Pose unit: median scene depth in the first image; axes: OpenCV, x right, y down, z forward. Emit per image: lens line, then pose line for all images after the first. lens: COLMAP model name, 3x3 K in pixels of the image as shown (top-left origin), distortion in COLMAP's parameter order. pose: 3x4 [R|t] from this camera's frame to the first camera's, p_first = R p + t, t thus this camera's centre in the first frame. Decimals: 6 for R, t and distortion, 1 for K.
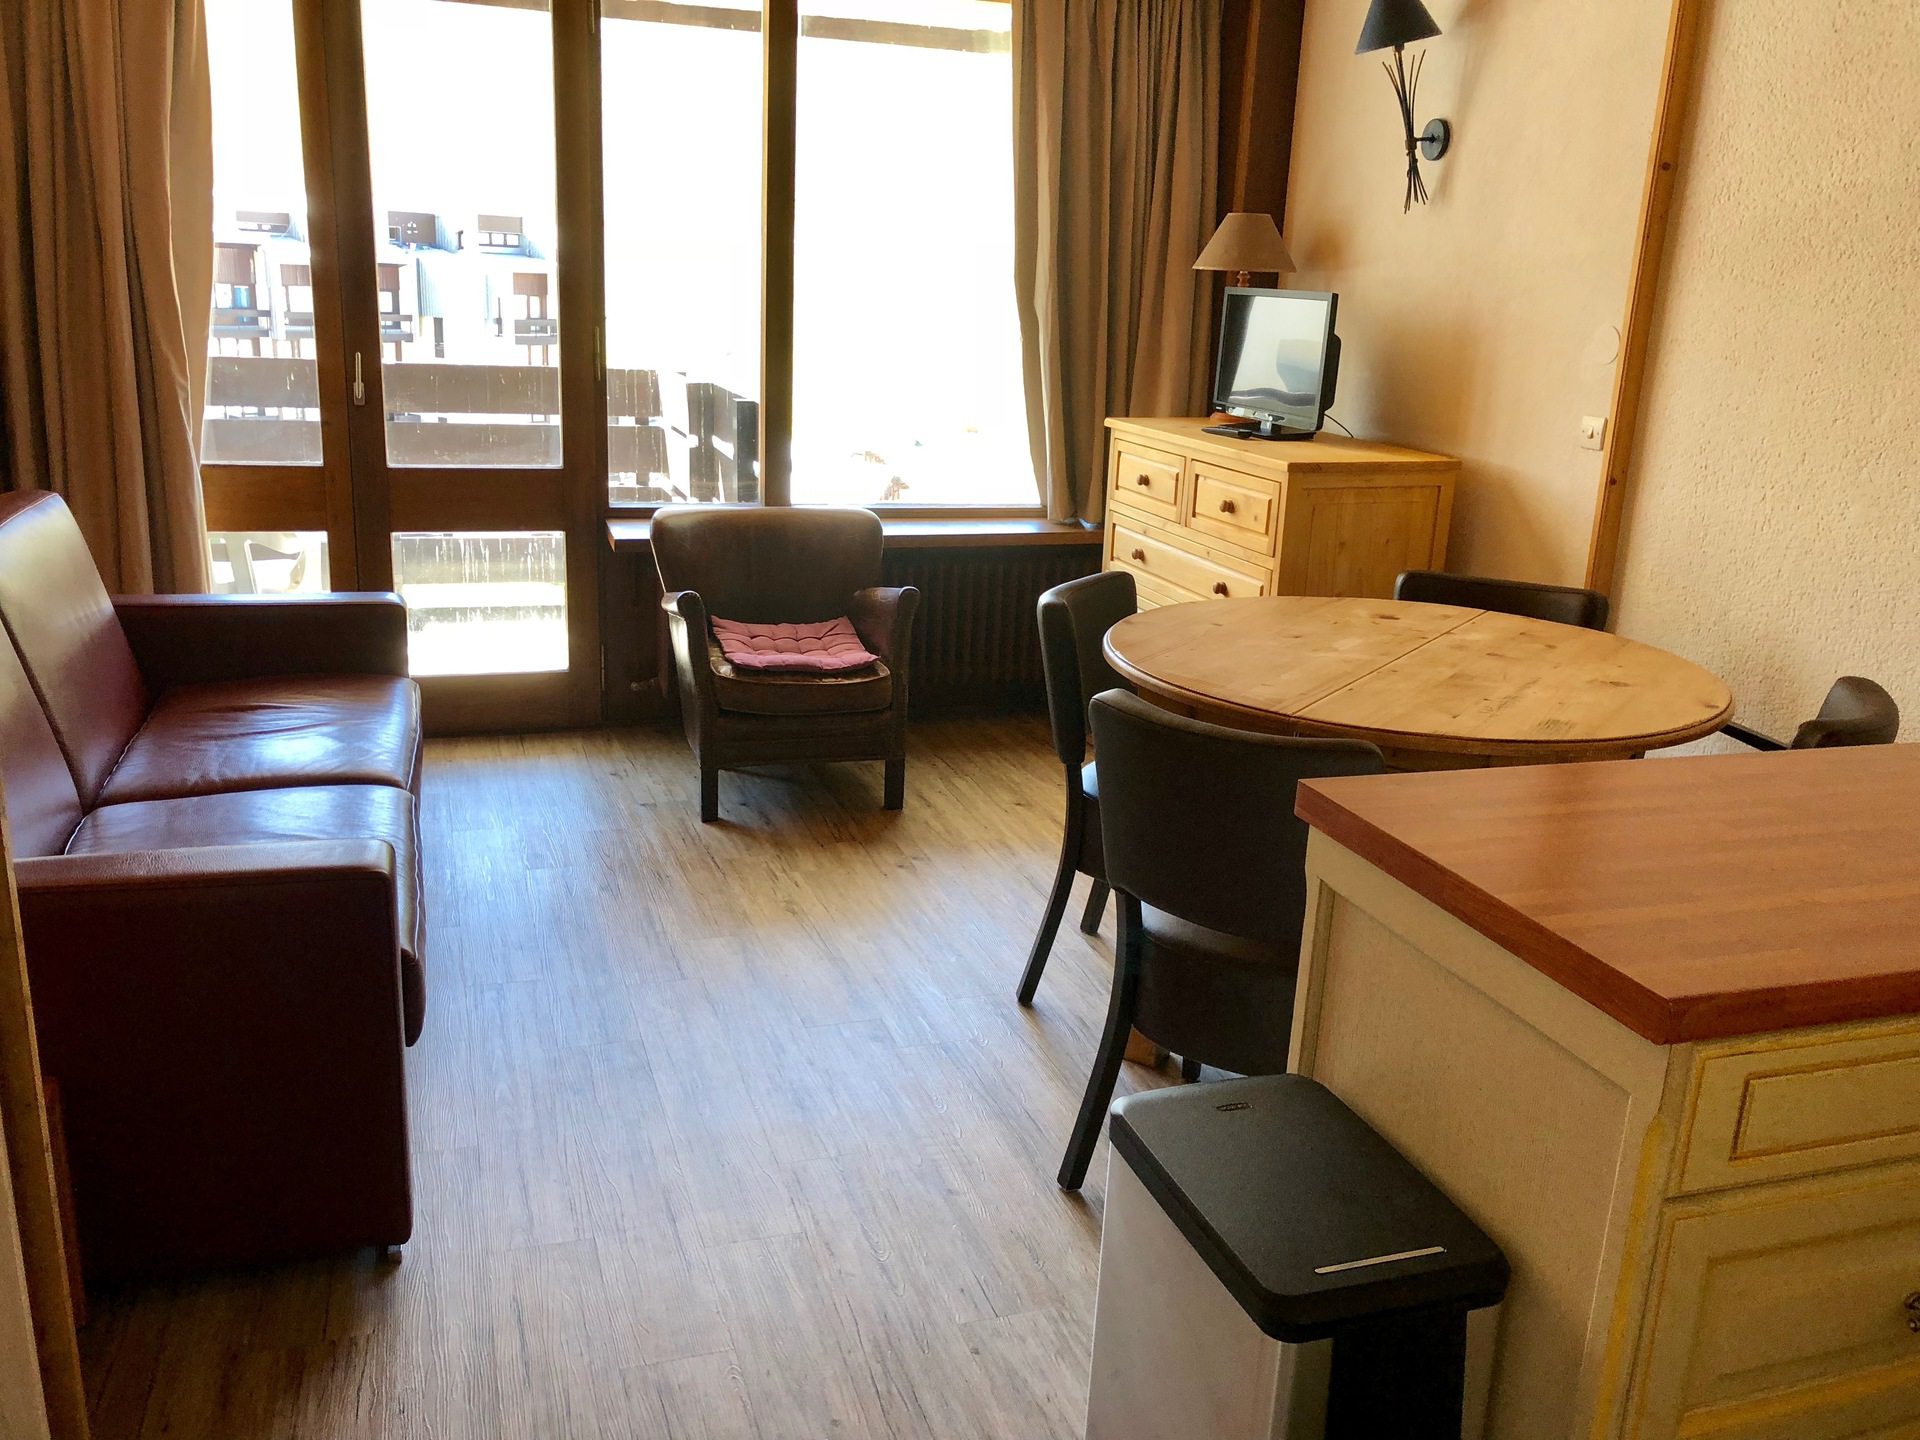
lens RADIAL K [[1585.4, 0, 960.8], [0, 1585.4, 729.5], [0, 0, 1]] dist [0.046057, -0.057607]
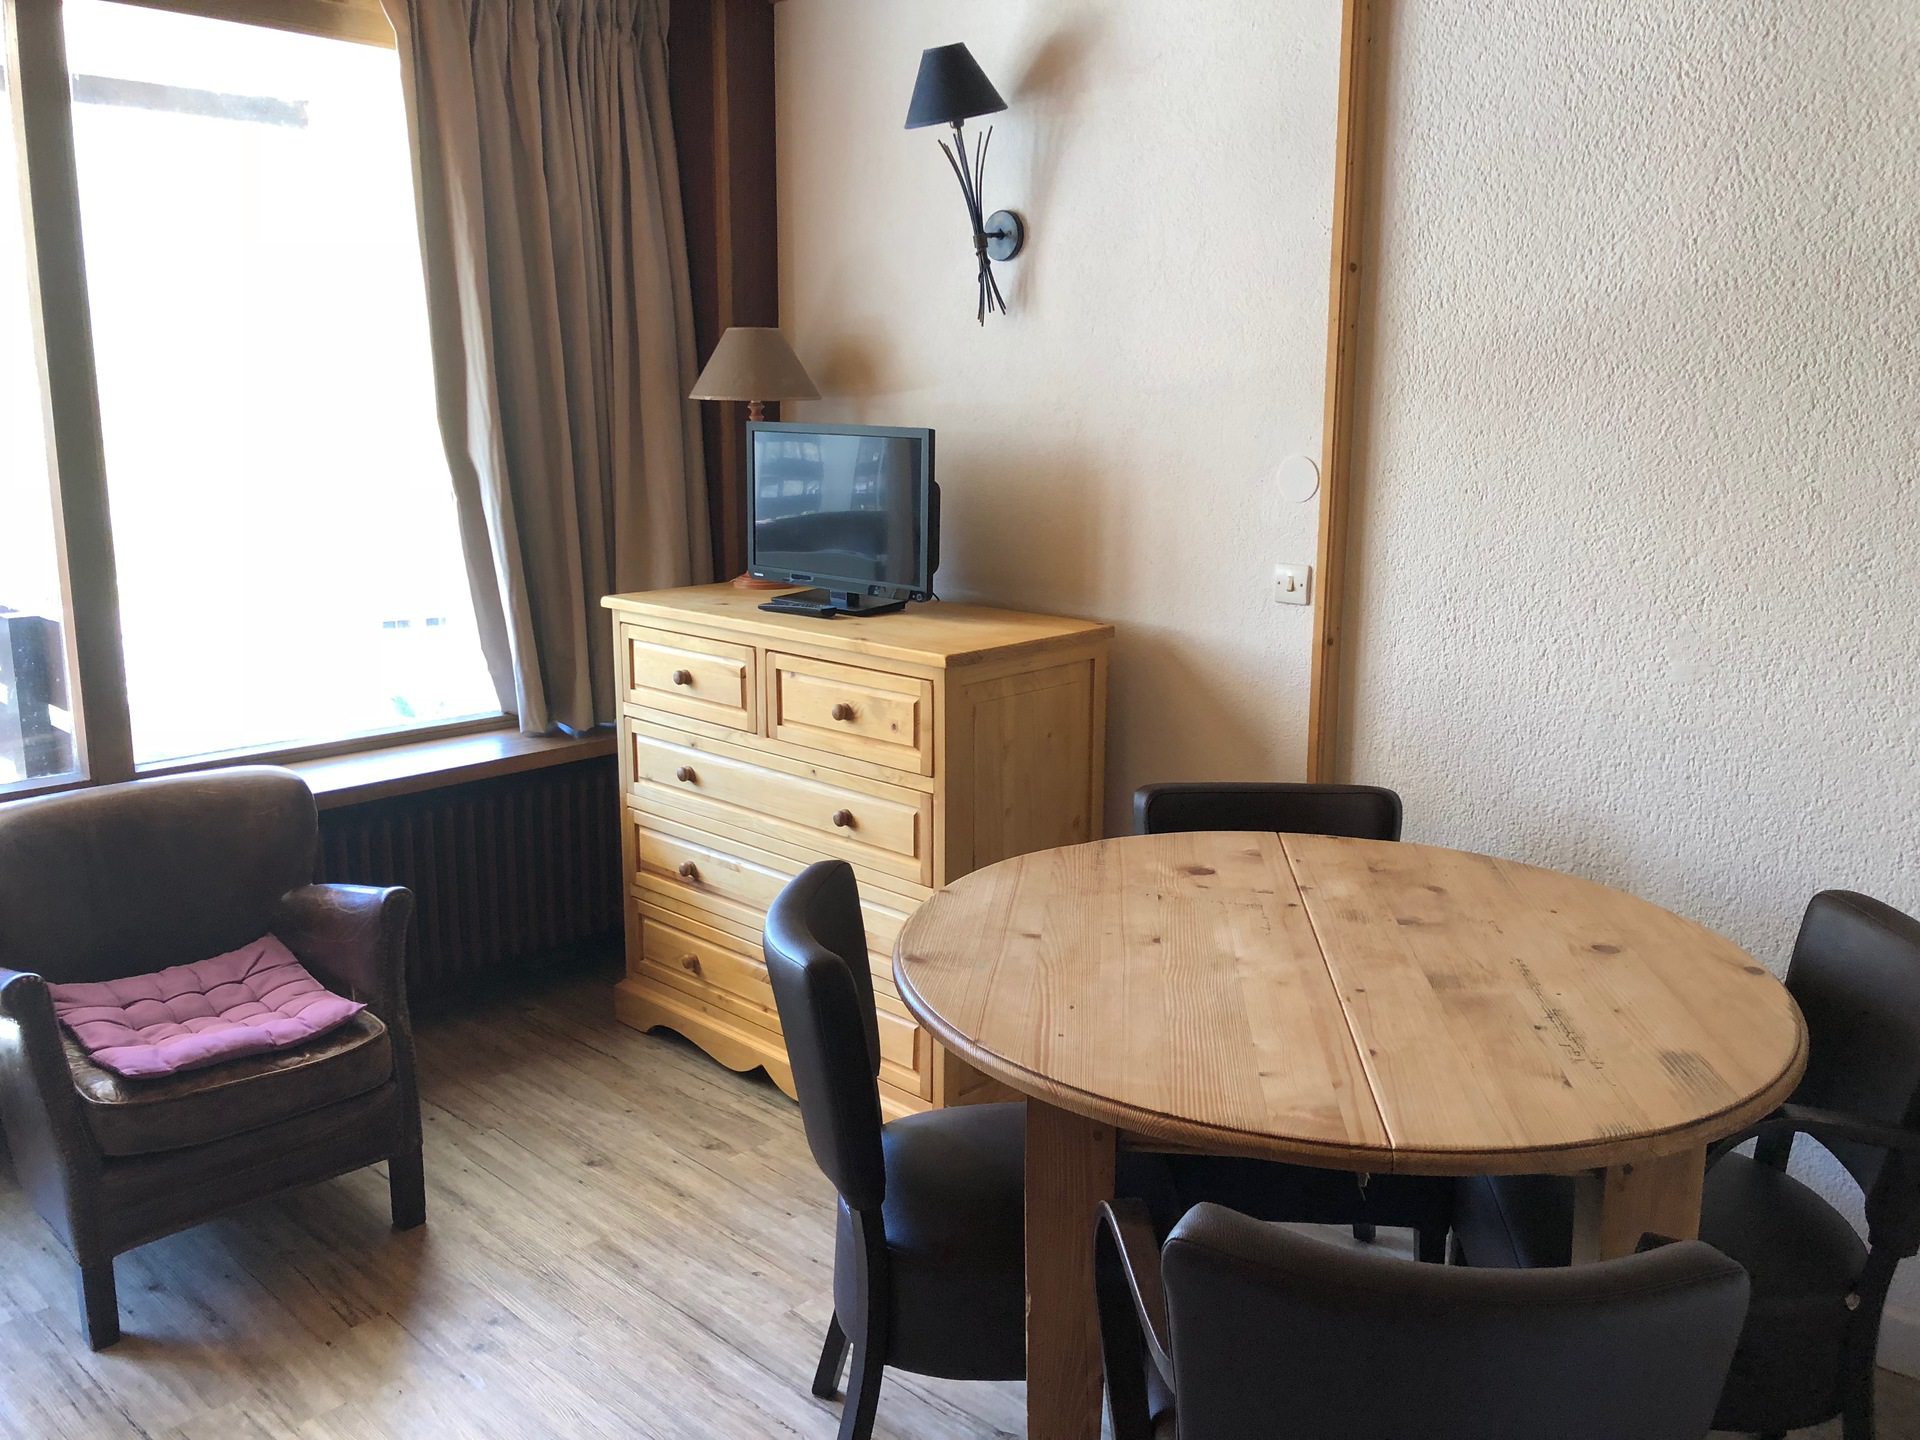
lens RADIAL K [[1585.4, 0, 969.8], [0, 1585.4, 702.7], [0, 0, 1]] dist [0.046057, -0.057607]
pose [[0.885277, -0.125258, 0.447878, -0.111103], [0.157213, 0.986954, -0.034727, -0.108157], [-0.437685, 0.101156, 0.893420, 0.304028]]
